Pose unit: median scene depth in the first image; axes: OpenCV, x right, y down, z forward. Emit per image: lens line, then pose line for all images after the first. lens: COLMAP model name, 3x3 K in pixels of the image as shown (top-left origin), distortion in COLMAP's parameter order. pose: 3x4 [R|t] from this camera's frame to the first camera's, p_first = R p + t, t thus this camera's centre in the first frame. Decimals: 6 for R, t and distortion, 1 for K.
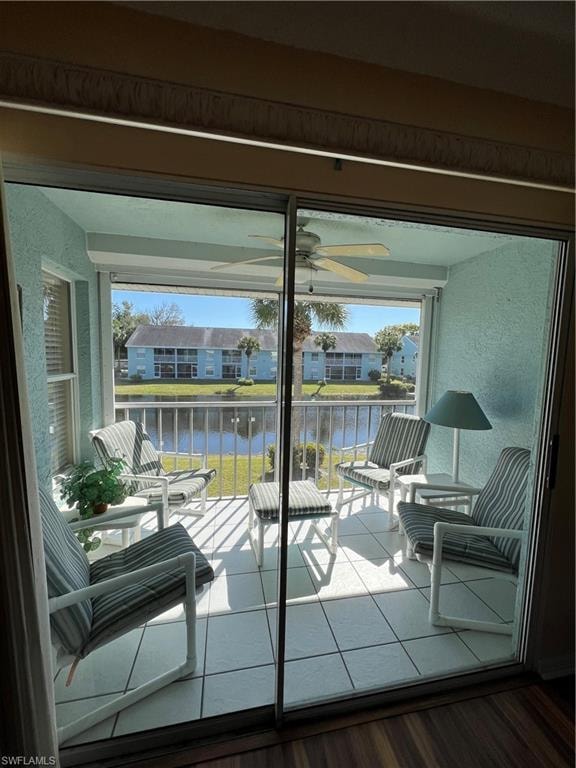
lens RADIAL K [[307.5, 0, 288.0], [0, 307.5, 384.0], [0, 0, 1]] dist [-0.000671, 0.000599]
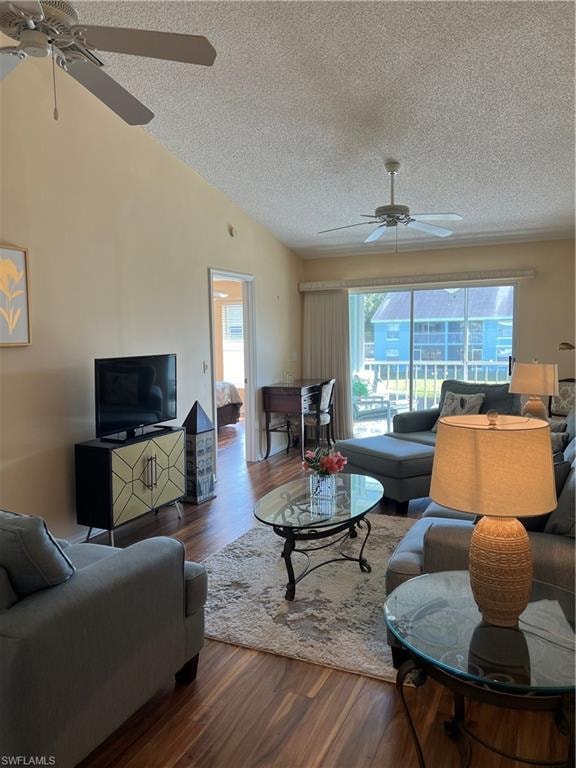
lens RADIAL K [[575.1, 0, 288.0], [0, 575.1, 384.0], [0, 0, 1]] dist [0.091739, -0.131137]
pose [[0.808244, 0.016936, -0.588604, 0.985166], [-0.018928, 0.999817, 0.002776, 0.186614], [0.588543, 0.008898, 0.808417, -1.841943]]
